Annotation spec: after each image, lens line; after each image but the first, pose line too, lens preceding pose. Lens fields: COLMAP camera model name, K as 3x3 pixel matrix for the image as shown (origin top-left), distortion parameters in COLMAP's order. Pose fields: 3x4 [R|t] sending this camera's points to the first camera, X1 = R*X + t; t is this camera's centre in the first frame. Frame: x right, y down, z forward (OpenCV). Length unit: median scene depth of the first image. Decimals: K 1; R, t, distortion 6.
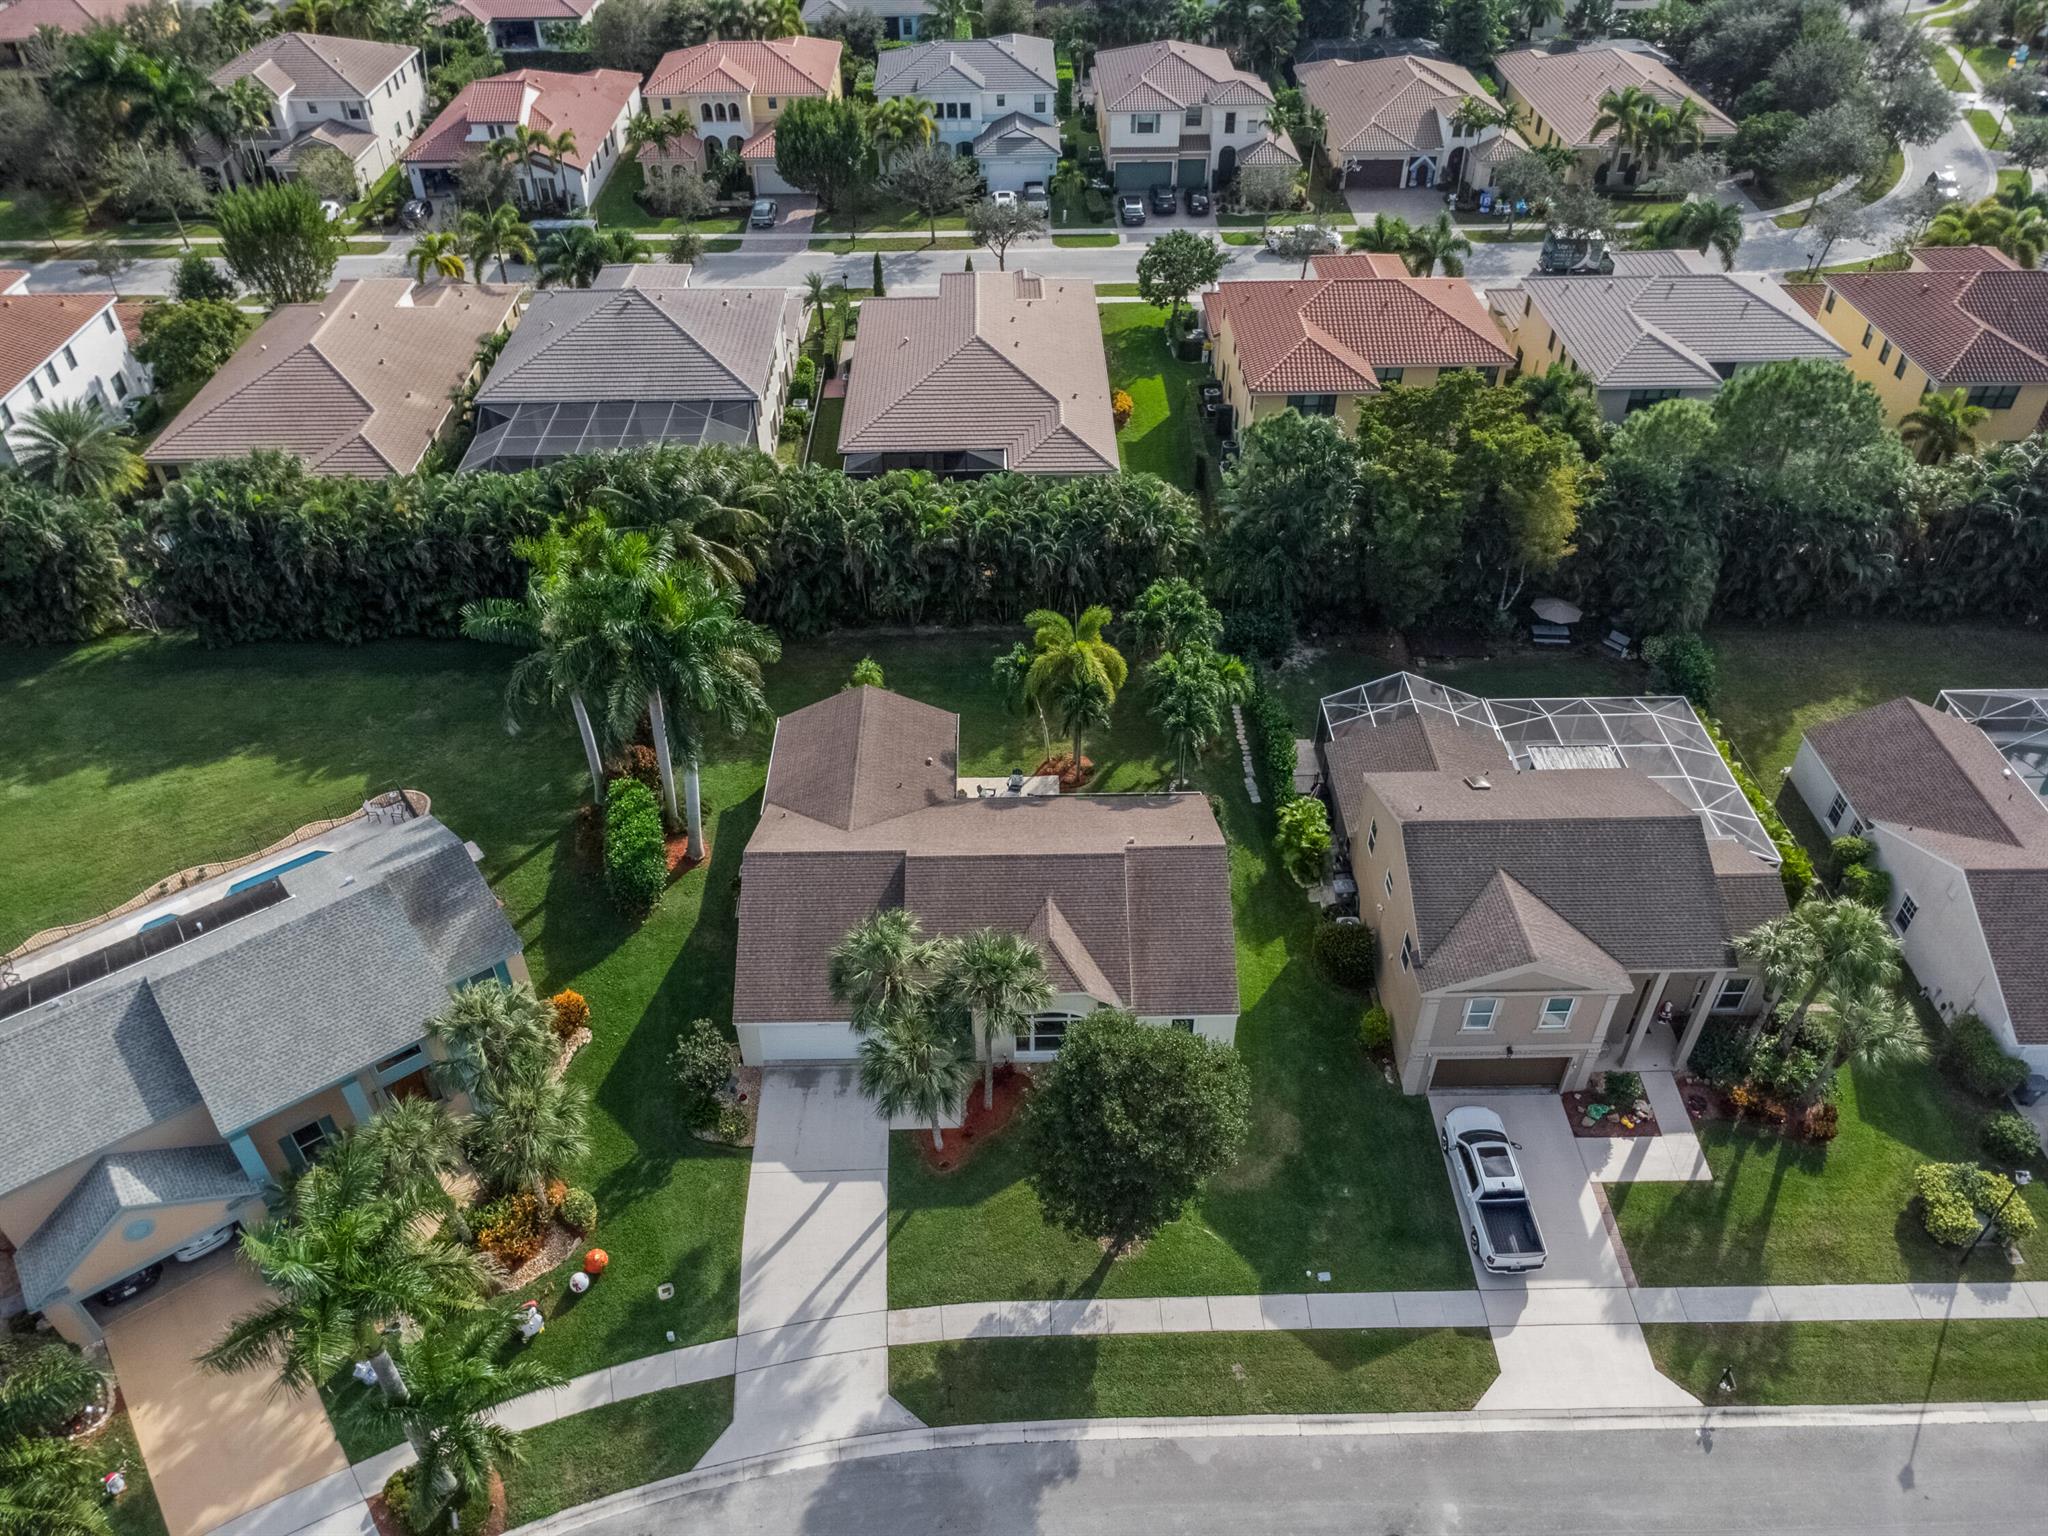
lens RADIAL K [[1490.0, 0, 1029.8], [0, 1490.0, 768.4], [0, 0, 1]] dist [0.003778, 0.001348]
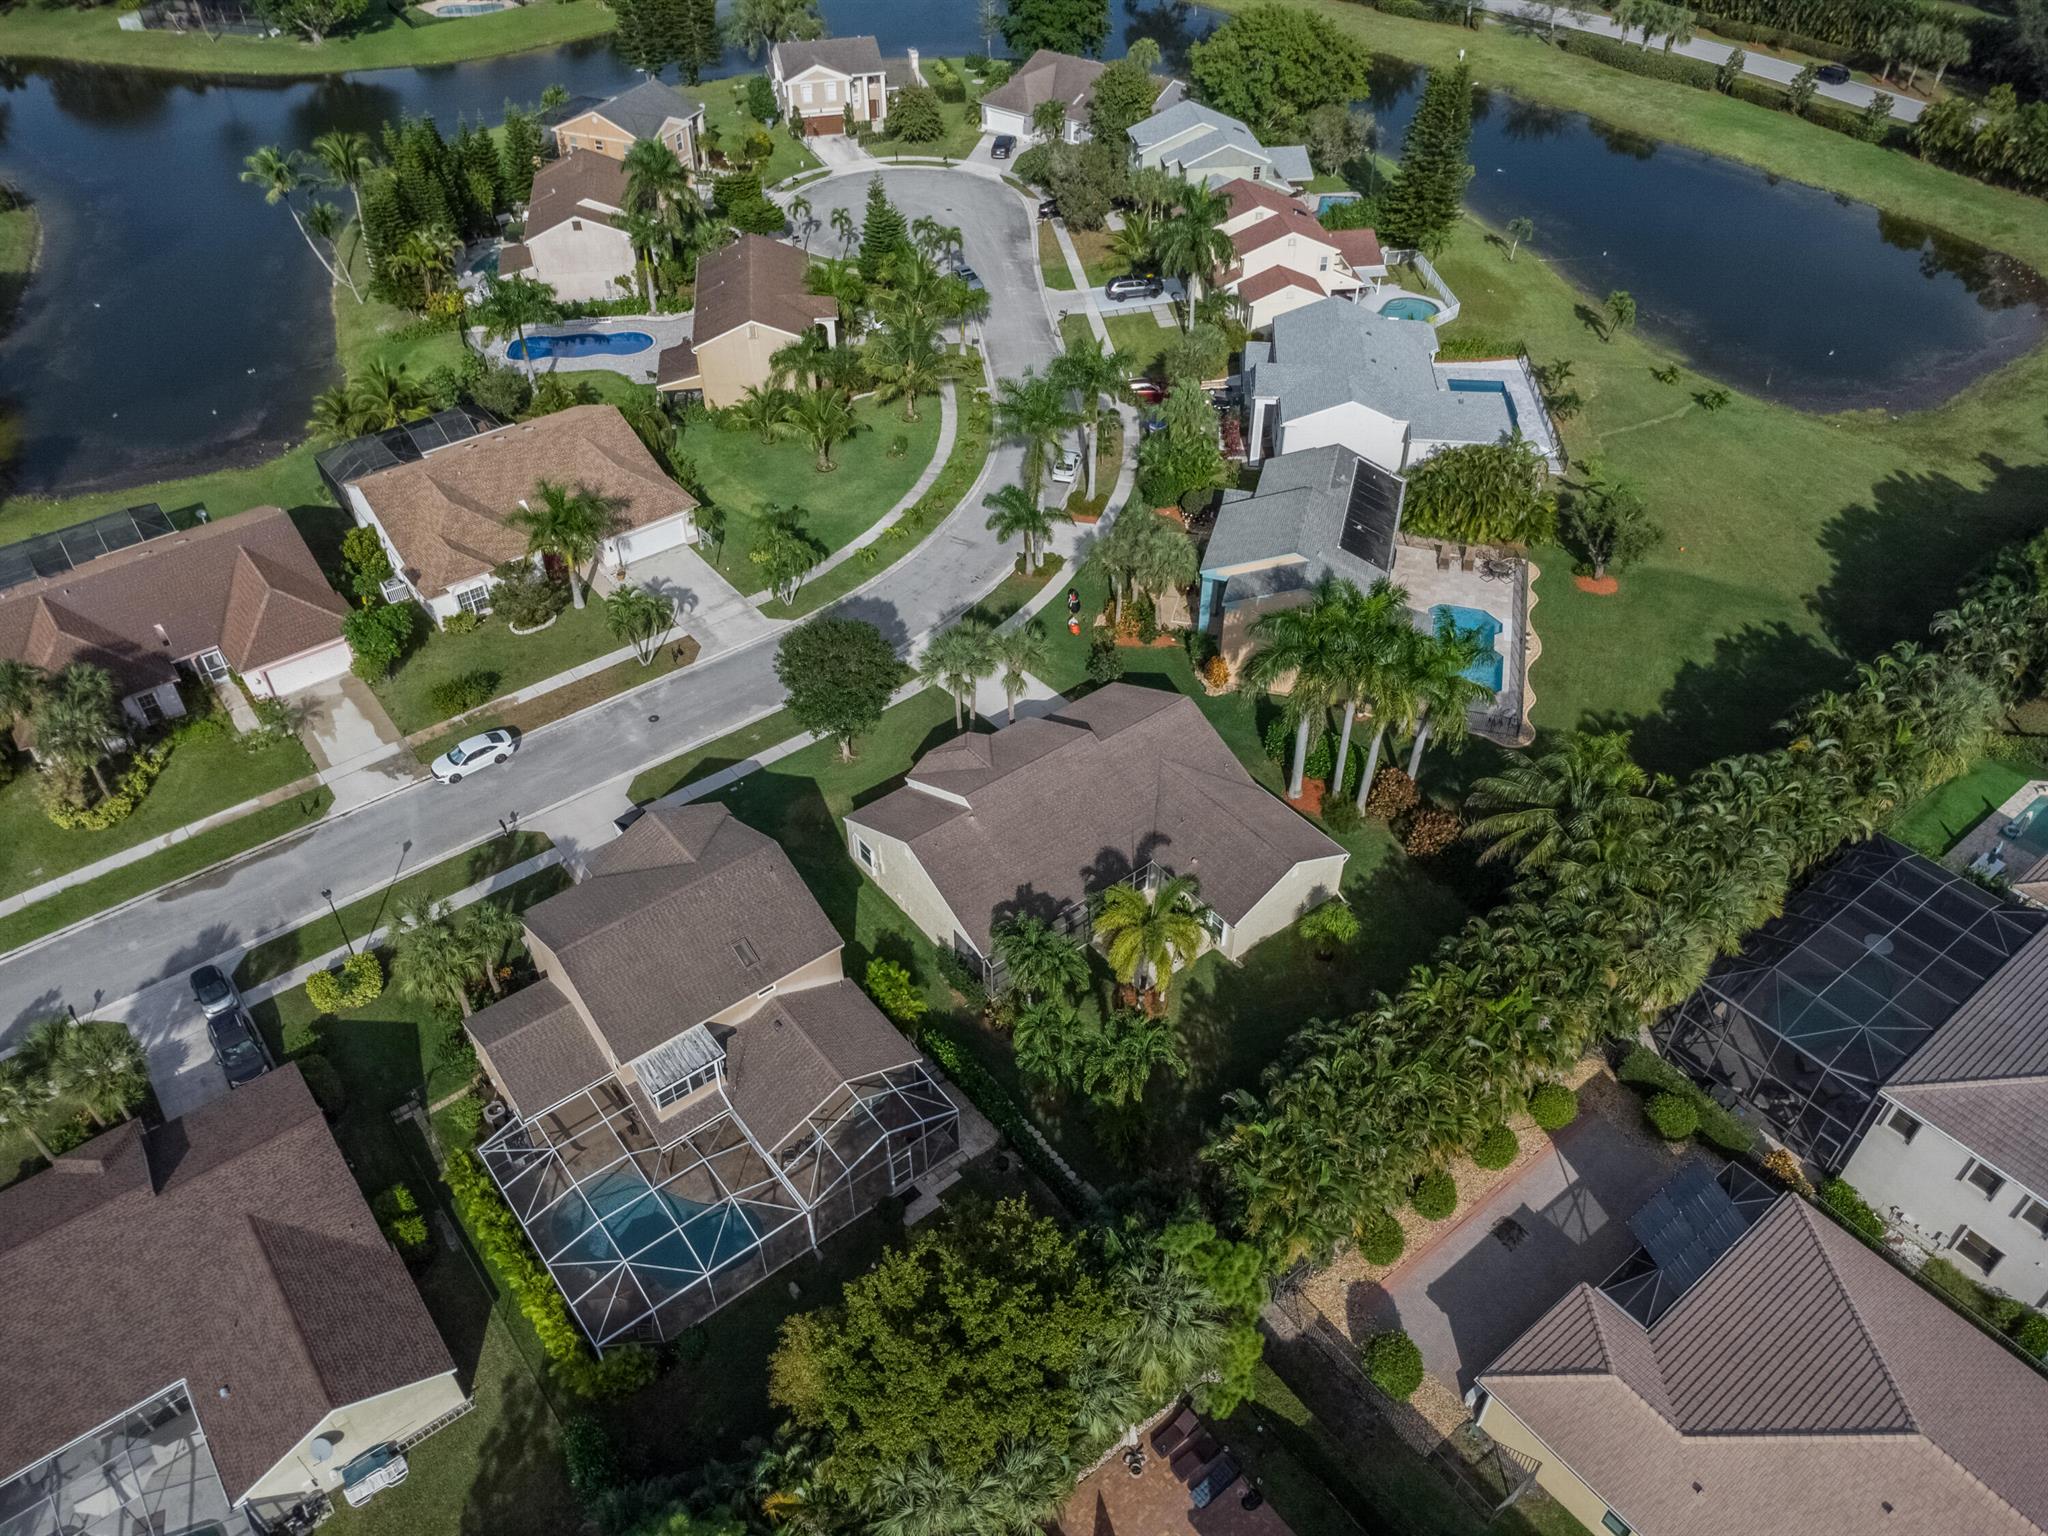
lens RADIAL K [[1490.0, 0, 1029.8], [0, 1490.0, 768.4], [0, 0, 1]] dist [0.003778, 0.001348]
pose [[-0.798472, 0.403269, -0.447009, 0.677795], [-0.375972, 0.245891, 0.893411, -1.300322], [0.470200, 0.881426, -0.044719, 1.215526]]
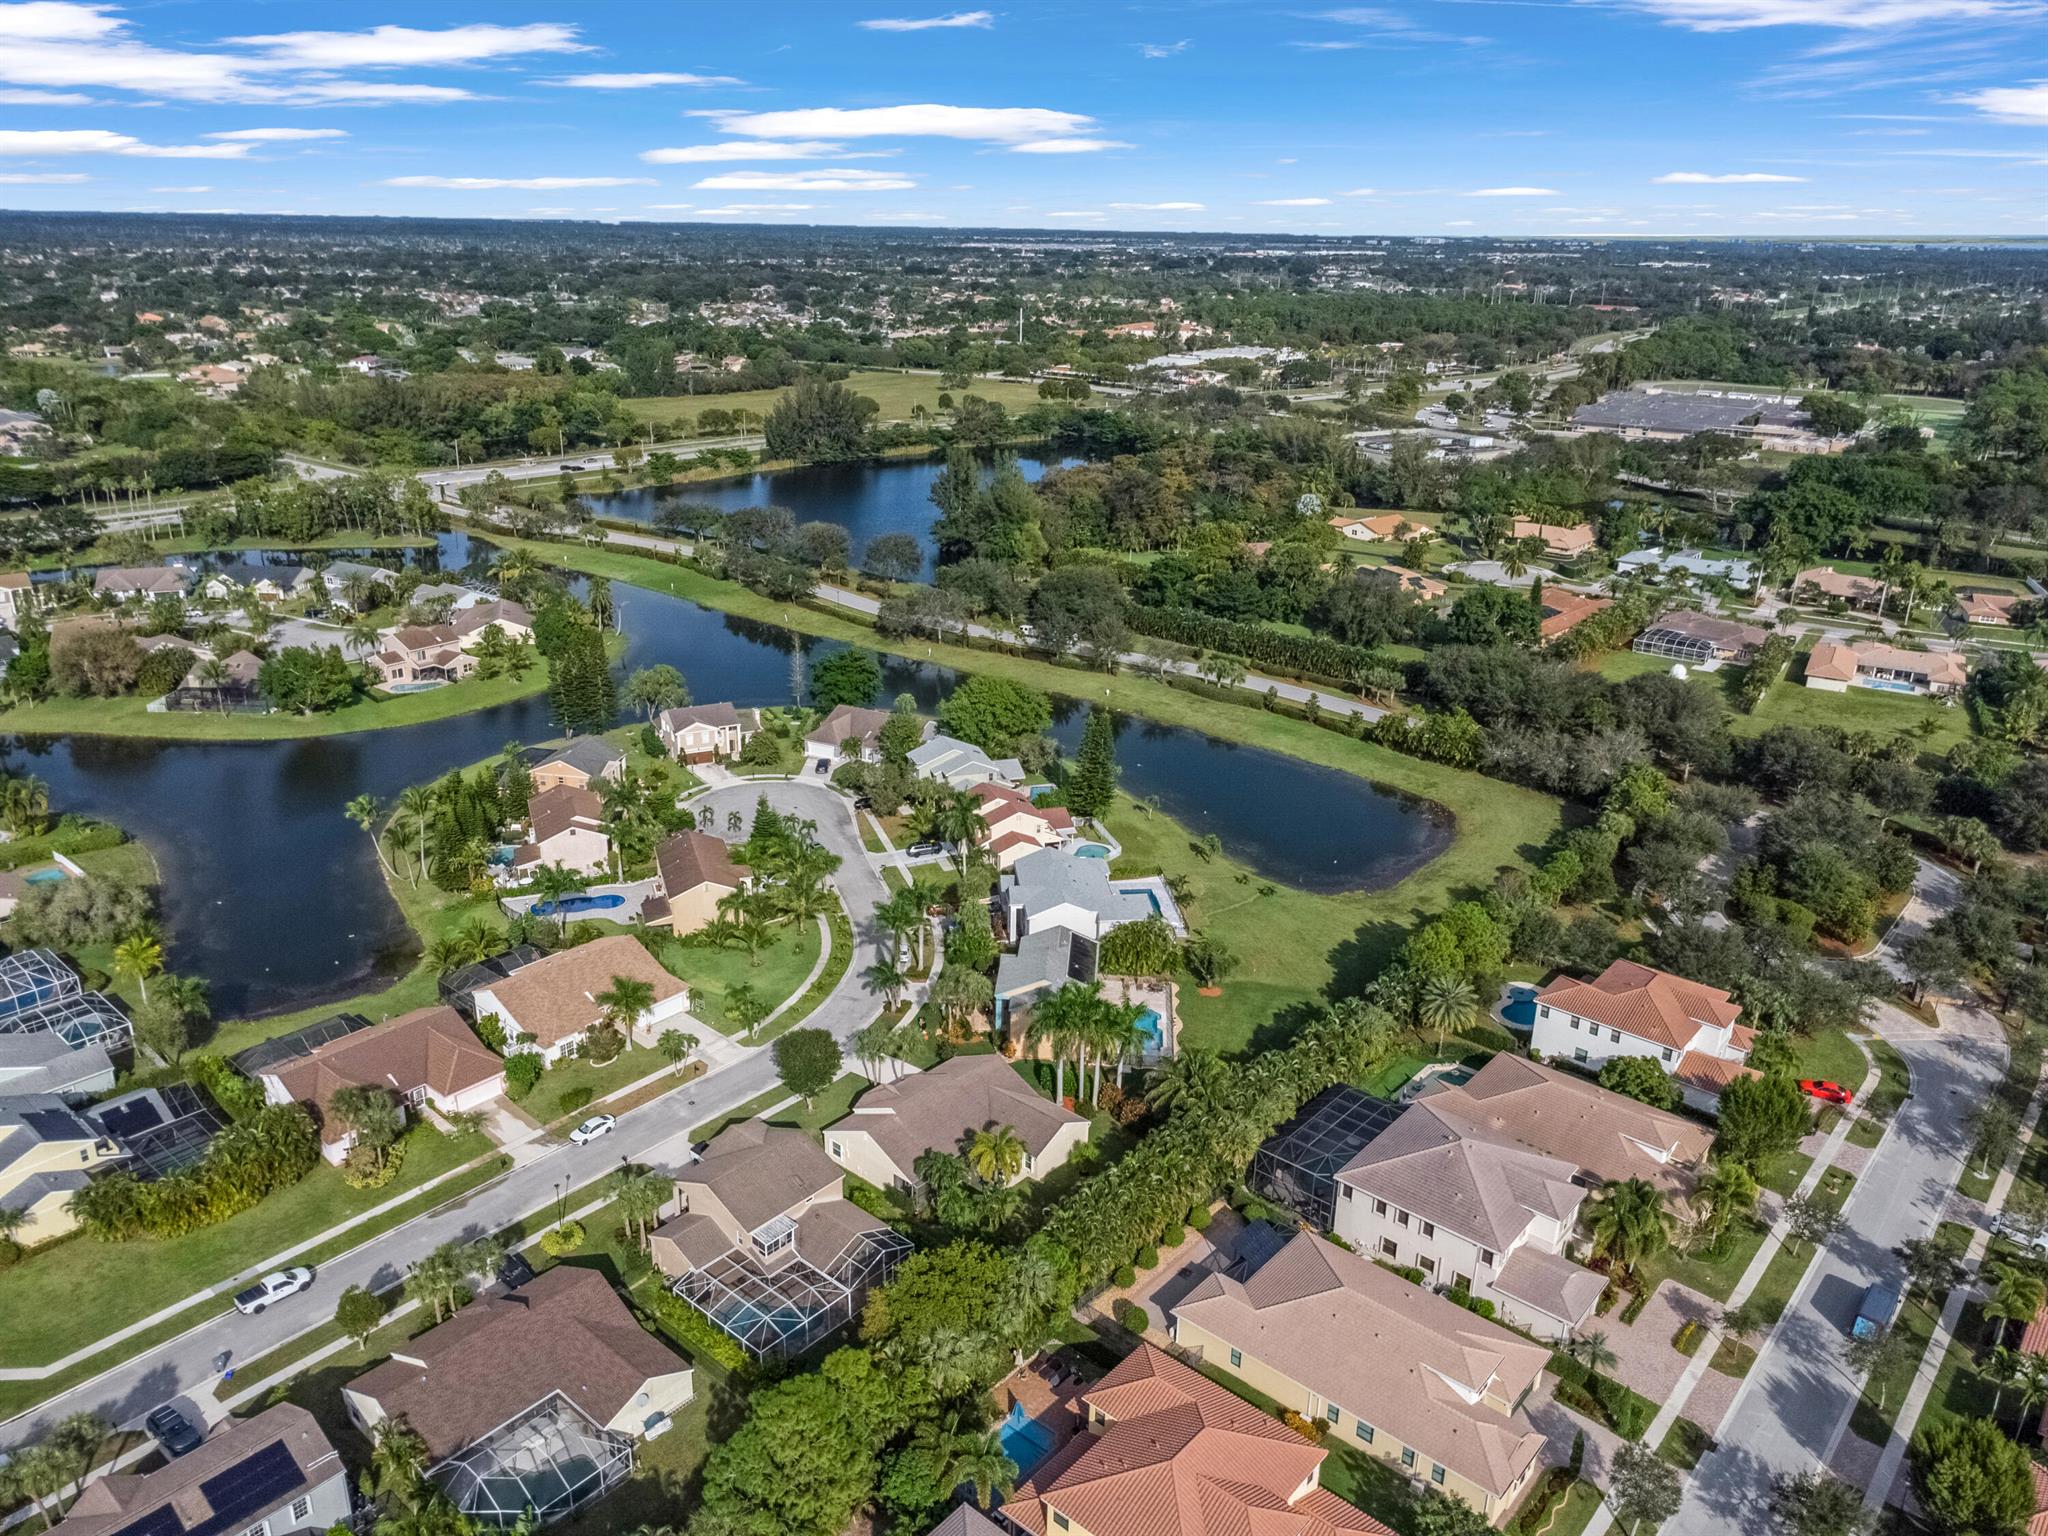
lens RADIAL K [[1490.0, 0, 1029.8], [0, 1490.0, 768.4], [0, 0, 1]] dist [0.003778, 0.001348]
pose [[-0.667796, 0.254572, -0.699458, 1.731508], [-0.482343, 0.567702, 0.667128, -2.341684], [0.566916, 0.782884, -0.256317, 1.517123]]
